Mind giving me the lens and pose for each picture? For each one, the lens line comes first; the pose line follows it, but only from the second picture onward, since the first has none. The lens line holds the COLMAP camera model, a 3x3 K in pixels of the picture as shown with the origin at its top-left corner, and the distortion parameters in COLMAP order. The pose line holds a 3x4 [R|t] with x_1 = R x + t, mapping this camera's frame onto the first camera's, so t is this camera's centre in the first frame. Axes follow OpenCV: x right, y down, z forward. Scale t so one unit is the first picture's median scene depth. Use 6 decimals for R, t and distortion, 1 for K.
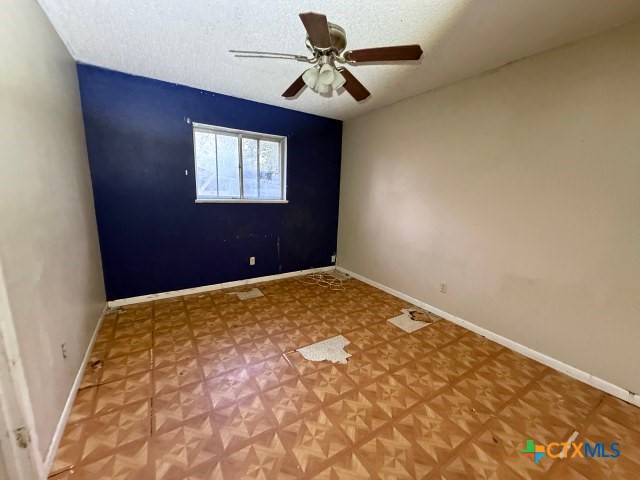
lens RADIAL K [[255.8, 0, 318.3], [0, 255.8, 240.6], [0, 0, 1]] dist [-0.003008, 0.000653]
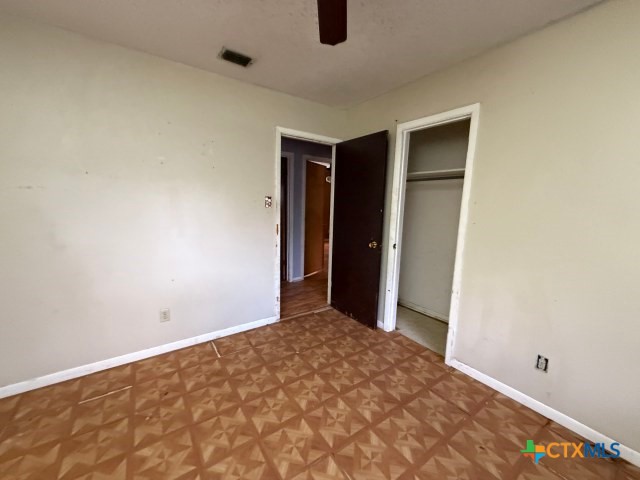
lens RADIAL K [[255.8, 0, 318.5], [0, 255.8, 239.6], [0, 0, 1]] dist [-0.003008, 0.000653]
pose [[-0.997264, -0.048801, -0.055532, 0.046740], [-0.064508, 0.941347, 0.331215, -0.363124], [0.036111, 0.333891, -0.941920, 1.786835]]
